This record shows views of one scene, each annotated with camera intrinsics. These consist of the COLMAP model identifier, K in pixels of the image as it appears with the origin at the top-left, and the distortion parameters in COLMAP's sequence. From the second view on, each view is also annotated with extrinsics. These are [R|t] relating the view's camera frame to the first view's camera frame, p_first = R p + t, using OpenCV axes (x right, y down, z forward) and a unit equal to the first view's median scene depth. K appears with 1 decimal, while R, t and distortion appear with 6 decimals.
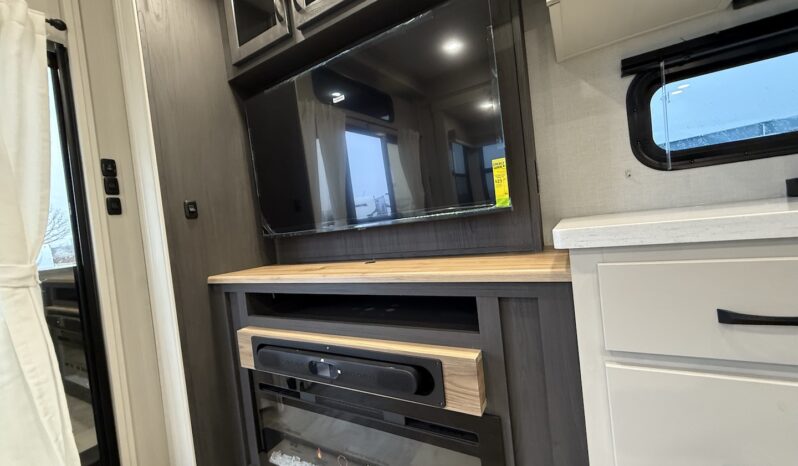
lens RADIAL K [[316.4, 0, 397.3], [0, 316.4, 232.0], [0, 0, 1]] dist [-0.001691, 0.000140]
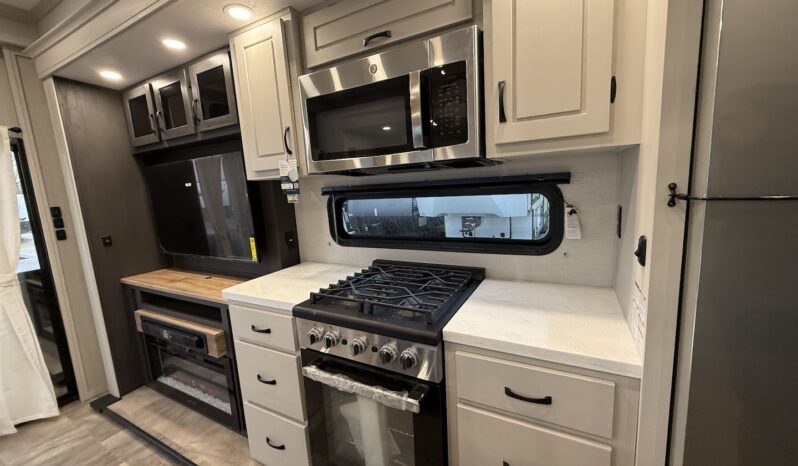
lens RADIAL K [[316.4, 0, 397.3], [0, 316.4, 232.0], [0, 0, 1]] dist [-0.001691, 0.000140]
pose [[0.998203, 0.047332, 0.036762, 0.867060], [-0.051437, 0.991418, 0.120185, -0.415328], [-0.030758, -0.121860, 0.992071, -0.753167]]
